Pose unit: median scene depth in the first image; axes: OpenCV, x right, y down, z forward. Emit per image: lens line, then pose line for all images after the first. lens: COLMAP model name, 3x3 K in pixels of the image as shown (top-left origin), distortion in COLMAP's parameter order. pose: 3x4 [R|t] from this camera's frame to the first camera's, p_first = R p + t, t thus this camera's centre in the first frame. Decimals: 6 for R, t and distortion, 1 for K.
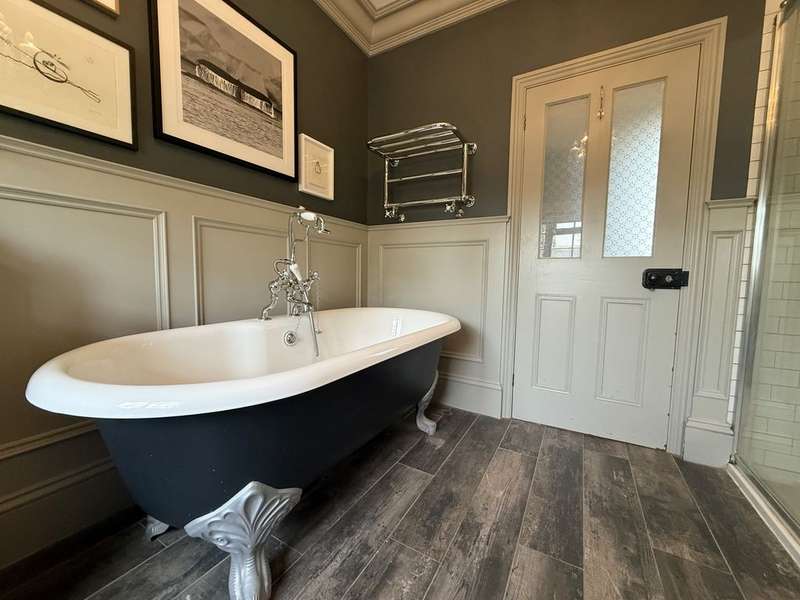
lens RADIAL K [[317.1, 0, 398.7], [0, 317.1, 300.8], [0, 0, 1]] dist [-0.001050, -0.000406]
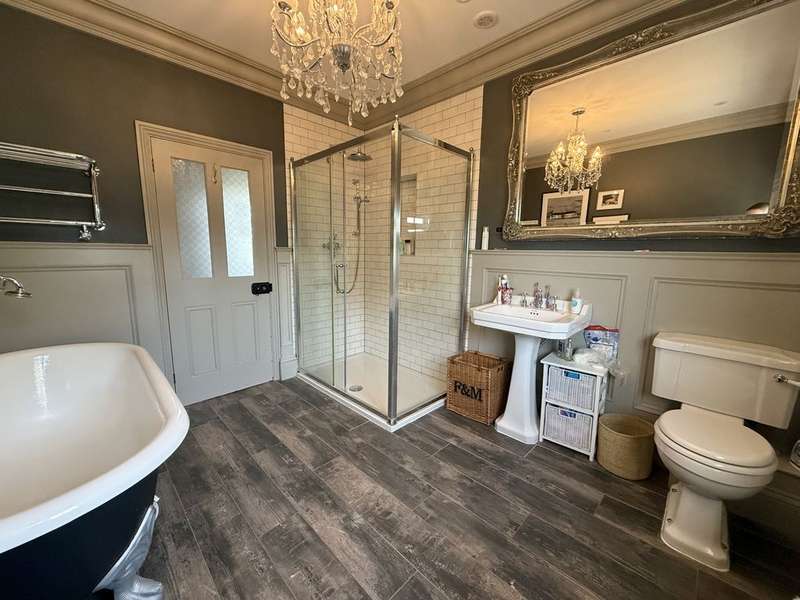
lens RADIAL K [[317.1, 0, 399.0], [0, 317.1, 299.9], [0, 0, 1]] dist [-0.001050, -0.000406]
pose [[0.255285, -0.158408, 0.953801, -0.724312], [0.068675, 0.986967, 0.145535, -0.227411], [-0.964424, 0.028349, 0.262837, -0.222753]]
